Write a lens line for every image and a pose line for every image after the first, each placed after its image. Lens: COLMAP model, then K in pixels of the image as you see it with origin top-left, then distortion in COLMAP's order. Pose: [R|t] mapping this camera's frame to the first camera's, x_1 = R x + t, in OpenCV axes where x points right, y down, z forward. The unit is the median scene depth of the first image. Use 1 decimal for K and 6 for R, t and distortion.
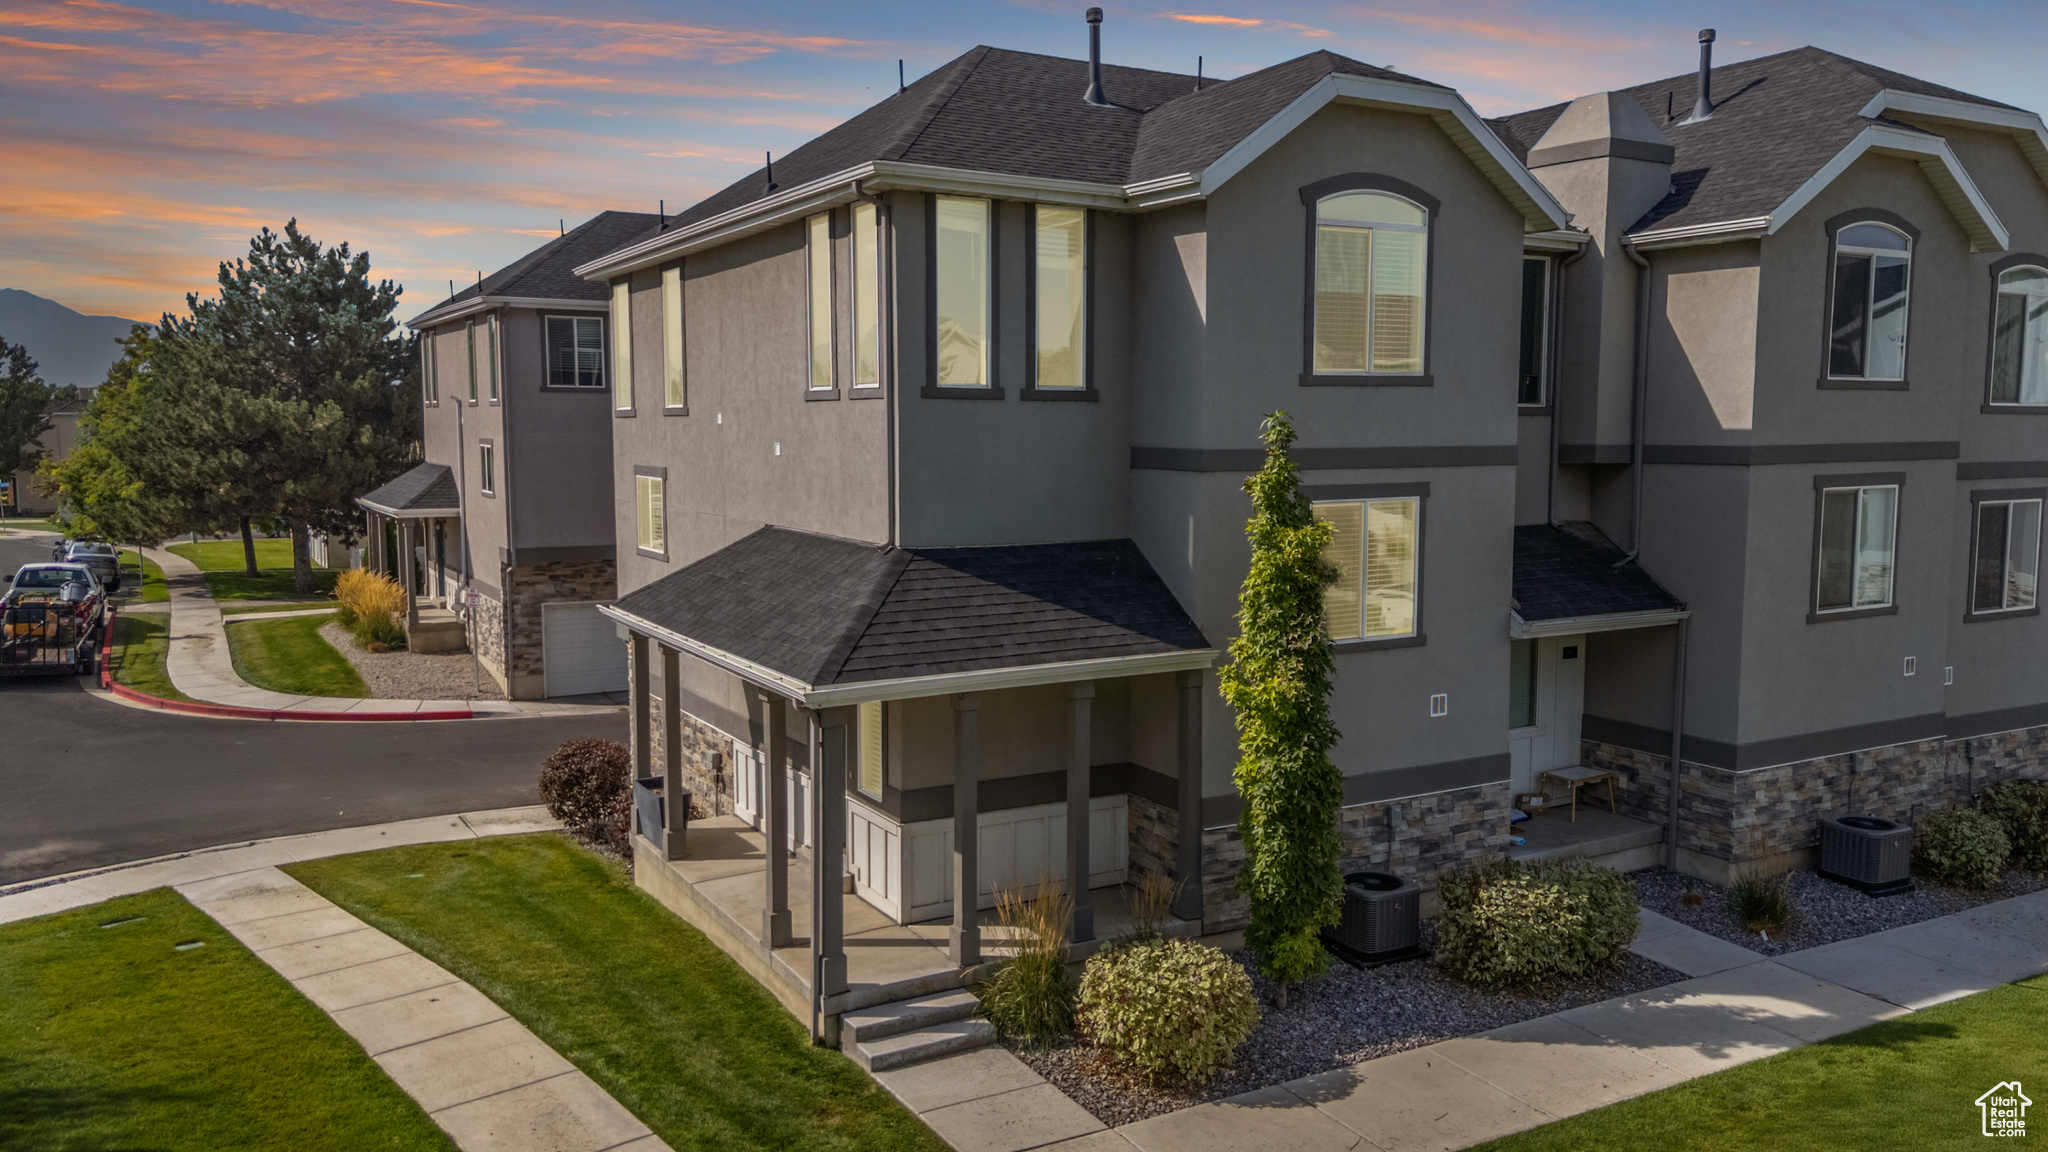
lens RADIAL K [[1508.0, 0, 1021.2], [0, 1508.0, 584.0], [0, 0, 1]] dist [0.059311, -0.041341]
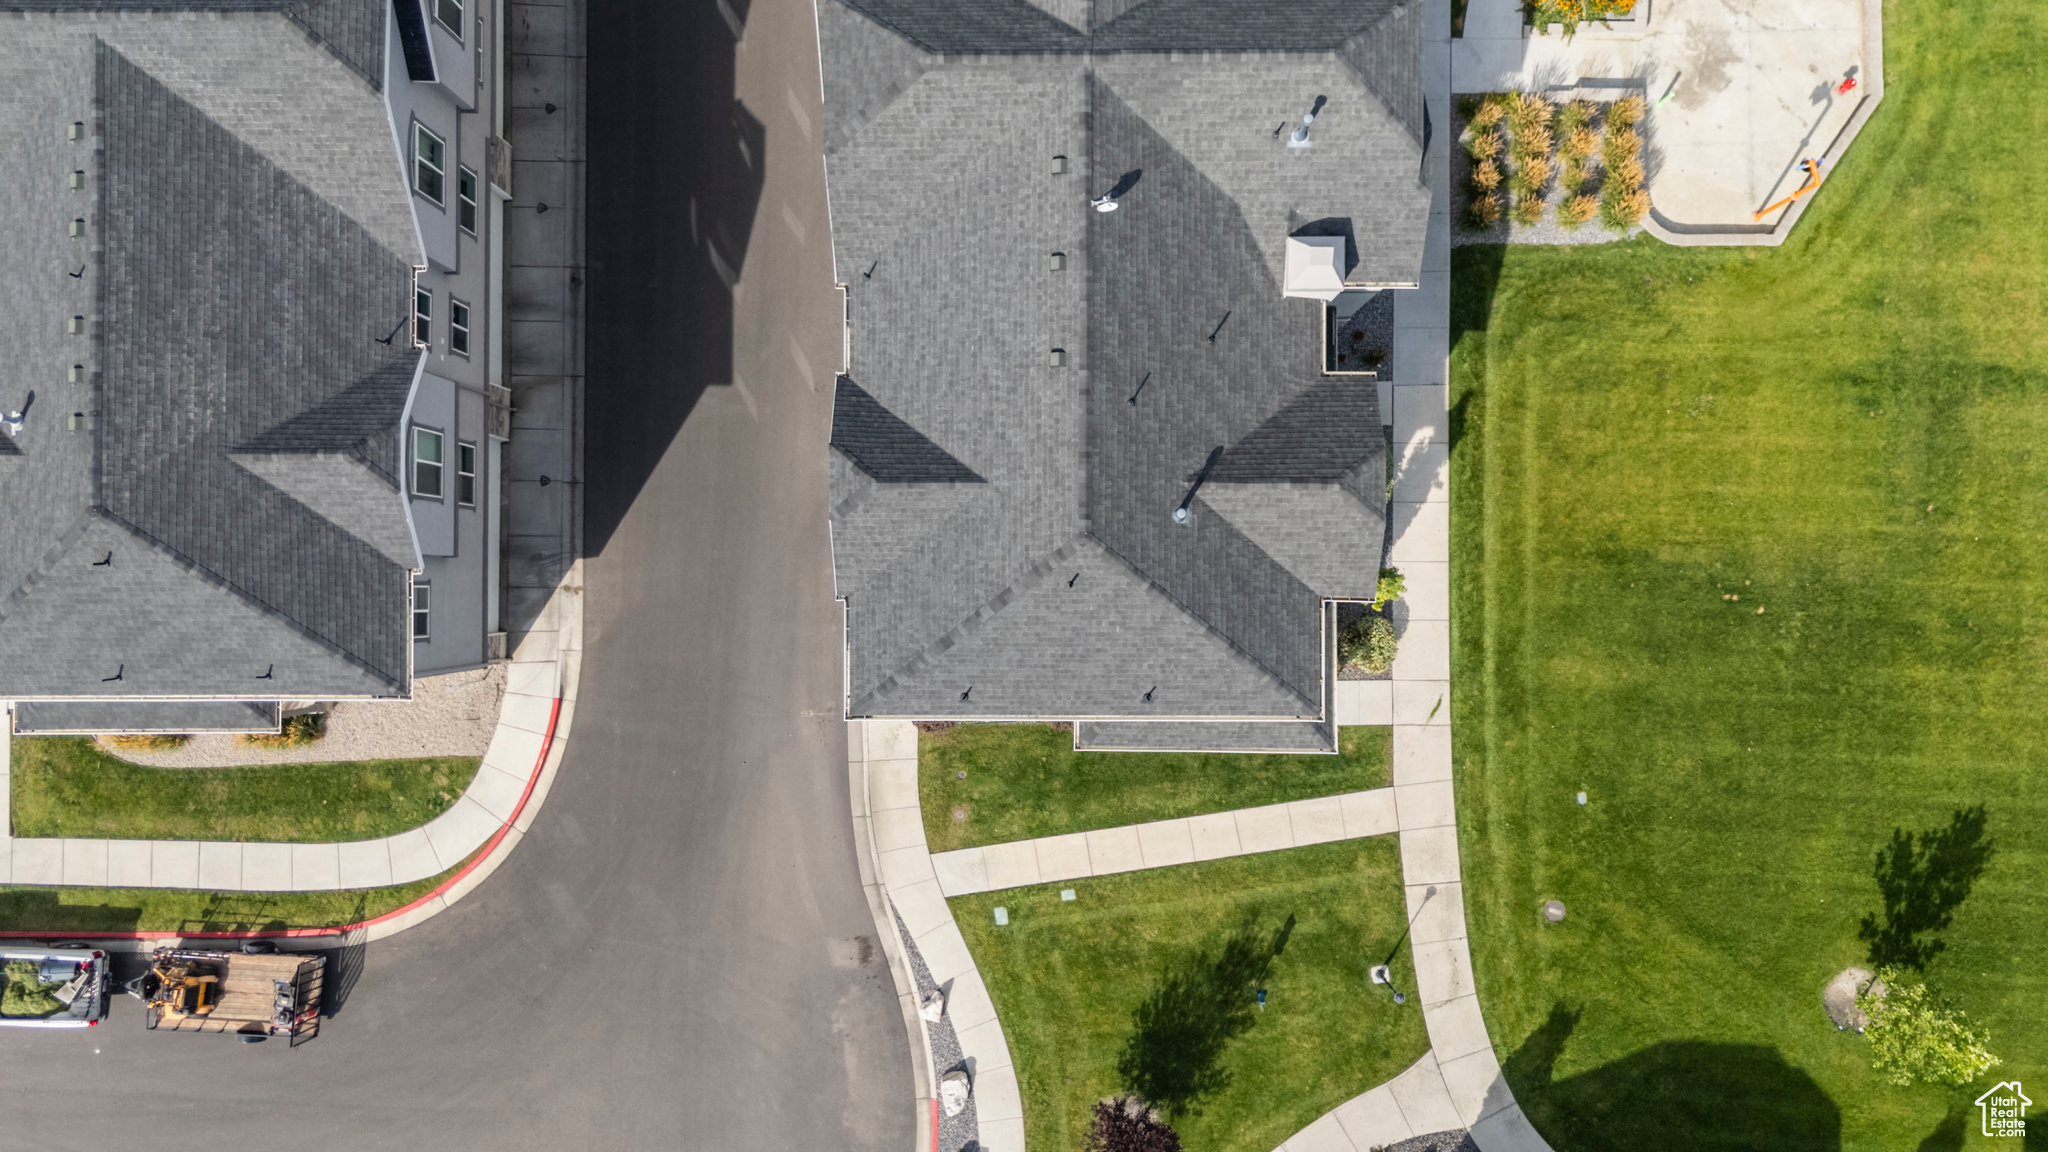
lens RADIAL K [[1508.0, 0, 1022.7], [0, 1508.0, 570.6], [0, 0, 1]] dist [0.059311, -0.041341]
pose [[0.509936, -0.860212, 0.000872, -0.098731], [0.111573, 0.067146, 0.991485, -2.163950], [-0.852946, -0.505497, 0.130216, 0.951642]]
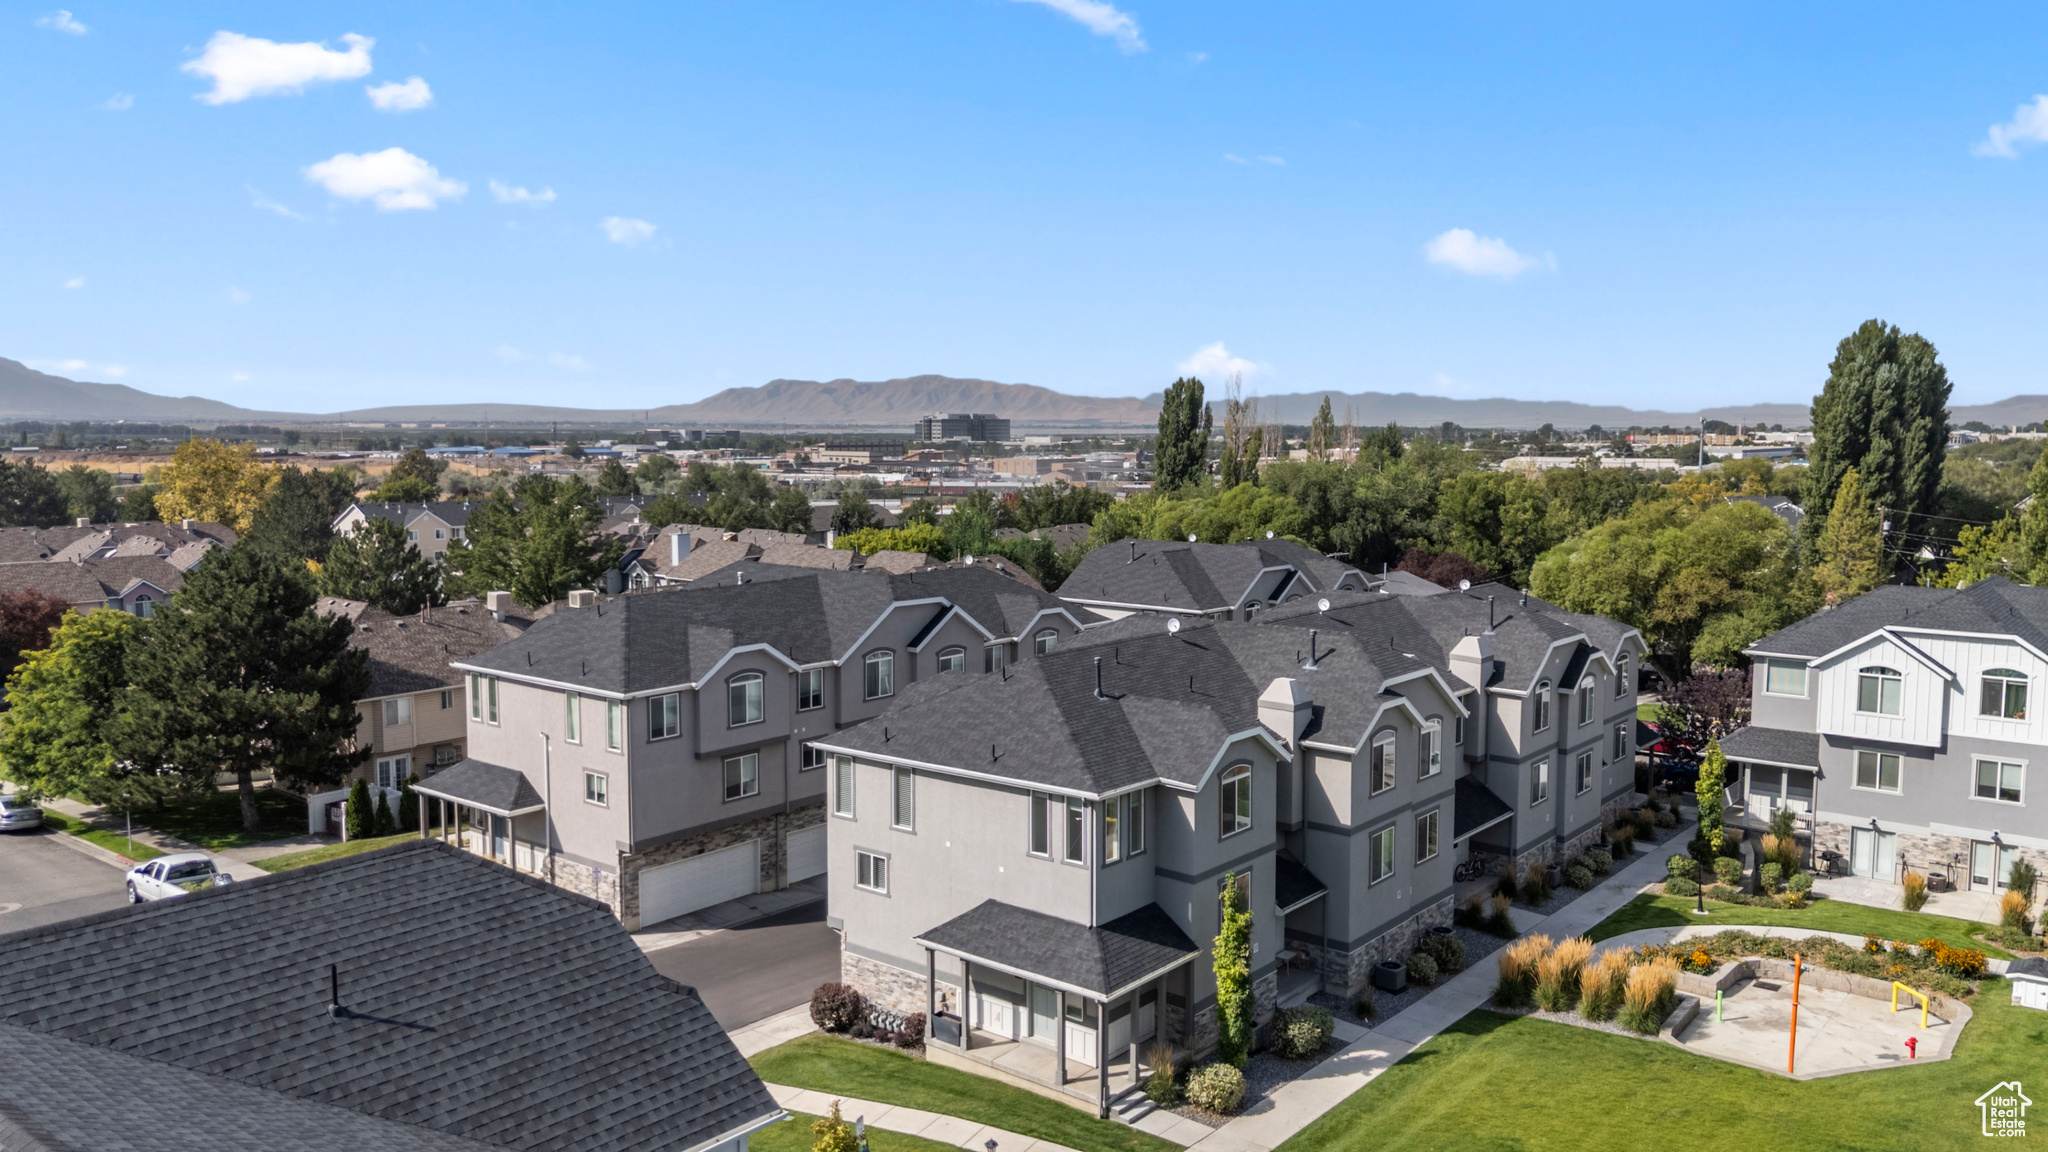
lens RADIAL K [[1508.0, 0, 1022.2], [0, 1508.0, 571.4], [0, 0, 1]] dist [0.059311, -0.041341]
pose [[0.938552, -0.034629, 0.343397, -0.899786], [0.039290, 0.999206, -0.006623, -0.523709], [-0.342894, 0.019708, 0.939167, -1.215665]]
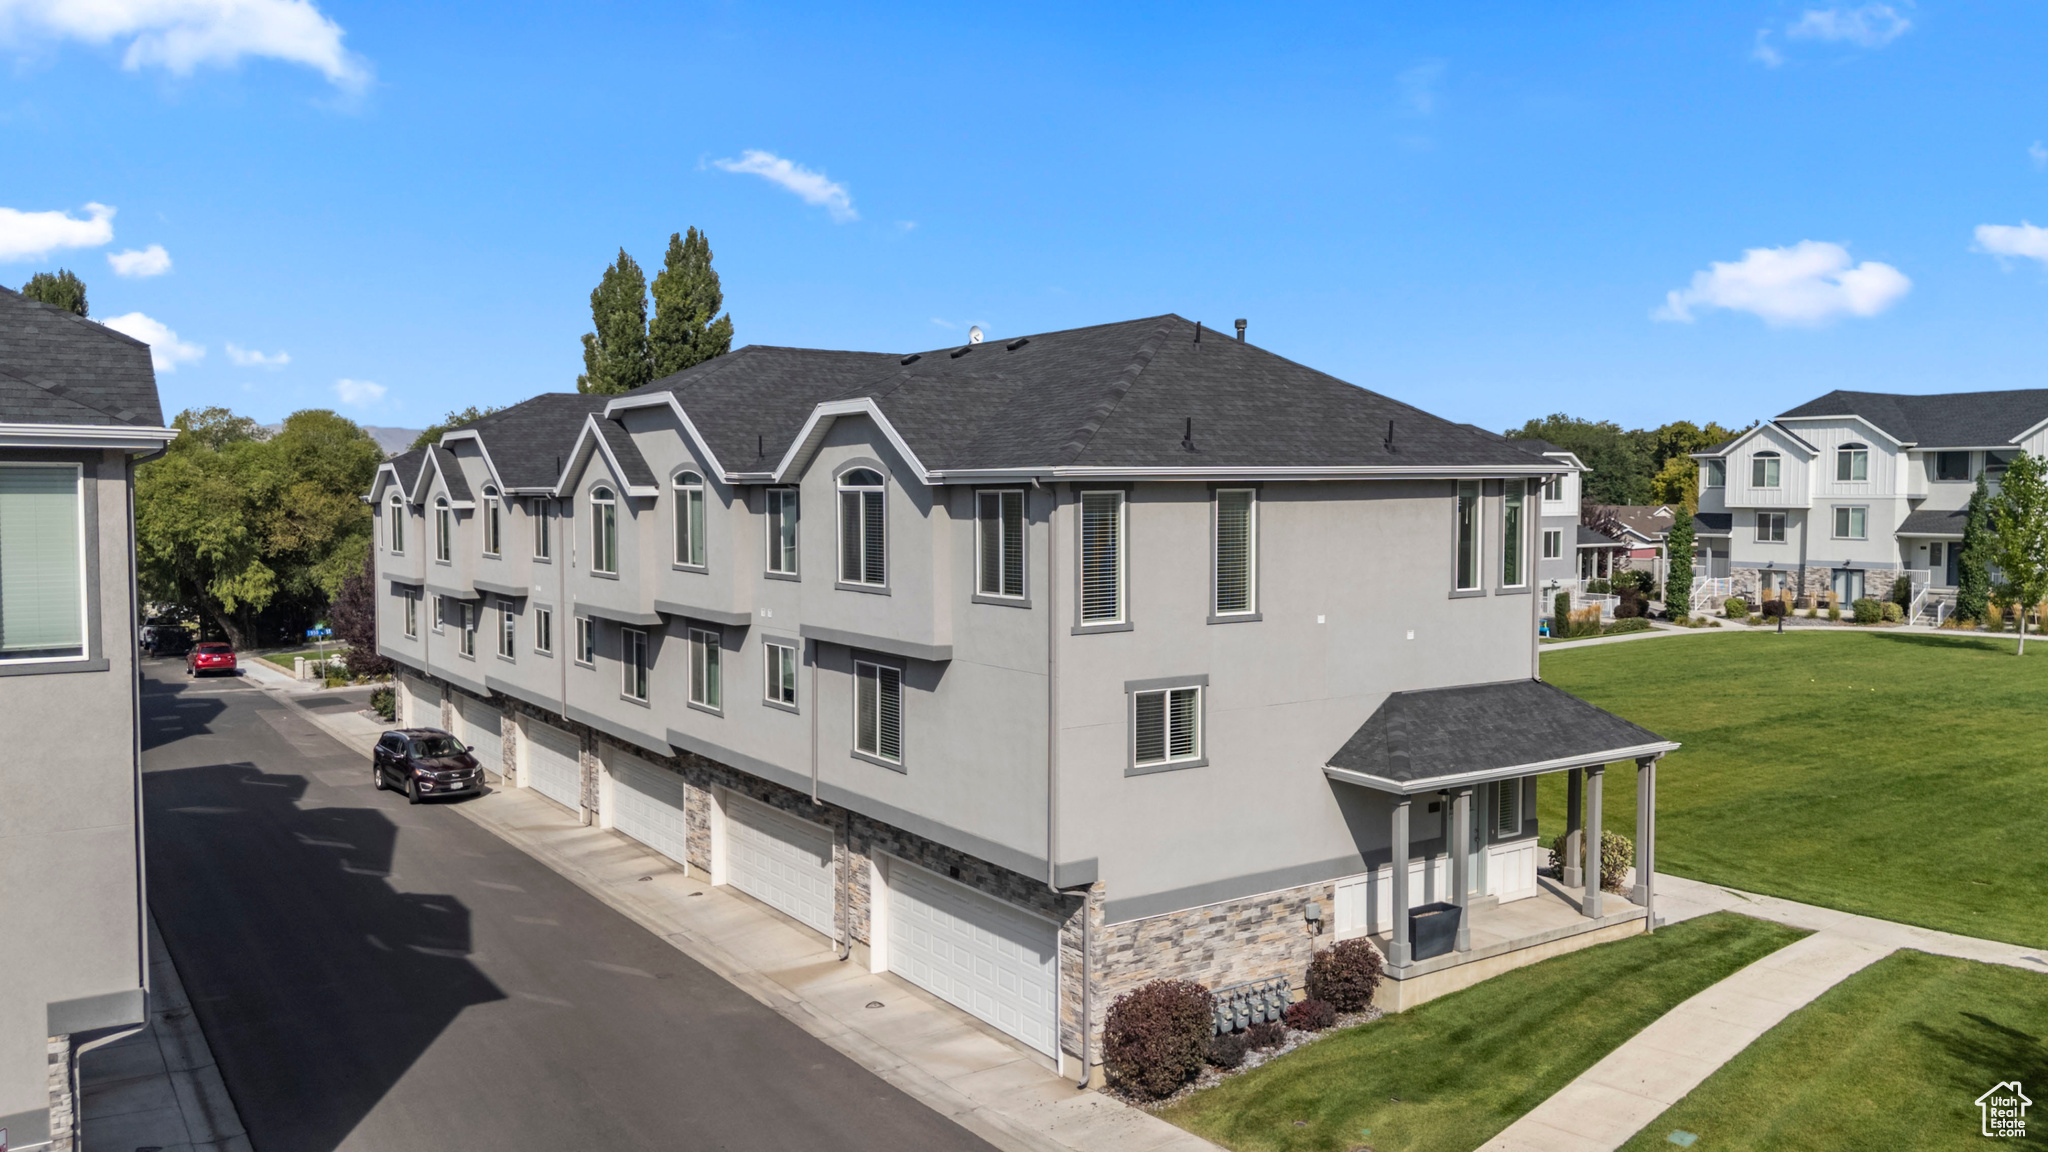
lens RADIAL K [[1508.0, 0, 1029.1], [0, 1508.0, 582.4], [0, 0, 1]] dist [0.059311, -0.041341]
pose [[-0.073306, -0.063256, 0.995301, -1.460143], [0.110160, 0.991366, 0.071119, -0.262709], [-0.991207, 0.114856, -0.065704, 1.399185]]
